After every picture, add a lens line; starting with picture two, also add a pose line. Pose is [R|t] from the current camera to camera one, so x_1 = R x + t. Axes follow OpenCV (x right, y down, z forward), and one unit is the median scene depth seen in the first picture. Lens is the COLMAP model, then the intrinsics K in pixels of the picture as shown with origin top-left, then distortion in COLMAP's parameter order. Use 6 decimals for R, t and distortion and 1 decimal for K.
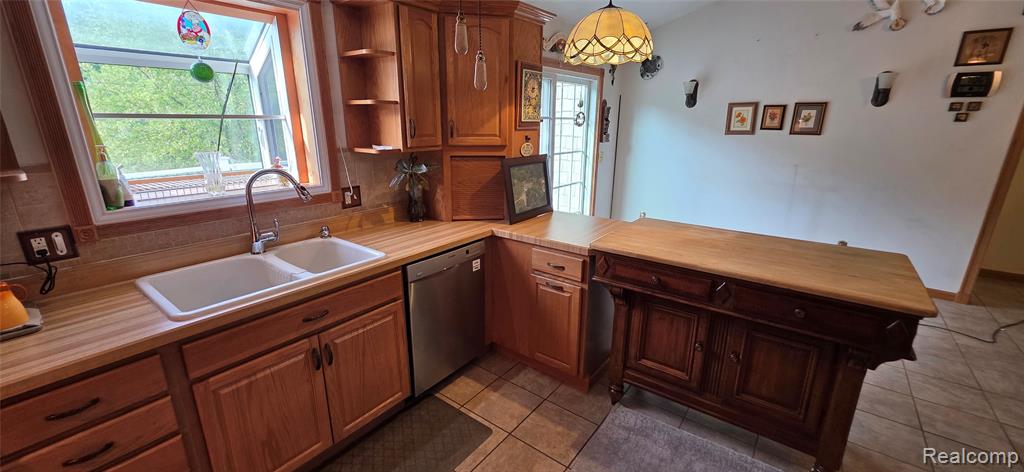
lens RADIAL K [[407.4, 0, 510.5], [0, 407.4, 234.7], [0, 0, 1]] dist [0.007283, -0.001964]
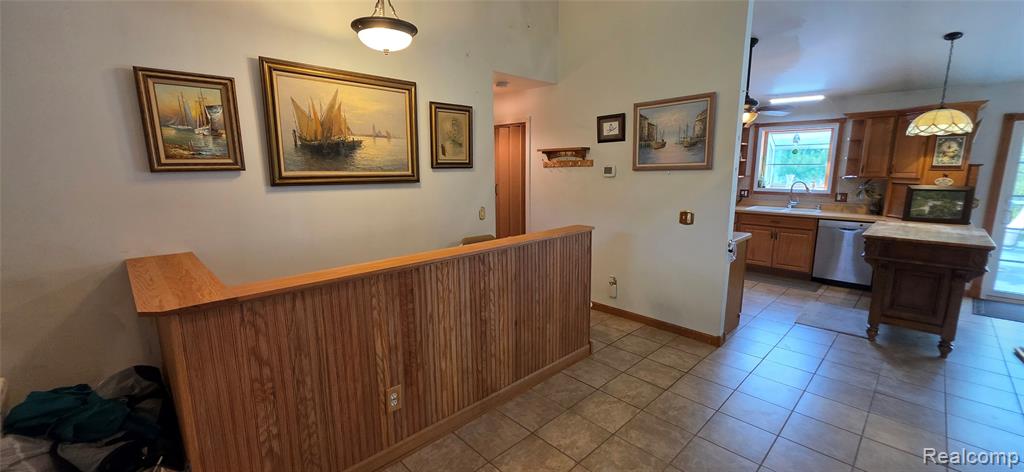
lens RADIAL K [[407.4, 0, 506.3], [0, 407.4, 235.4], [0, 0, 1]] dist [0.007283, -0.001964]
pose [[-0.158692, 0.162837, -0.973808, 2.111520], [-0.266958, 0.942492, 0.201104, 0.146346], [0.950553, 0.291879, -0.106095, -0.485362]]
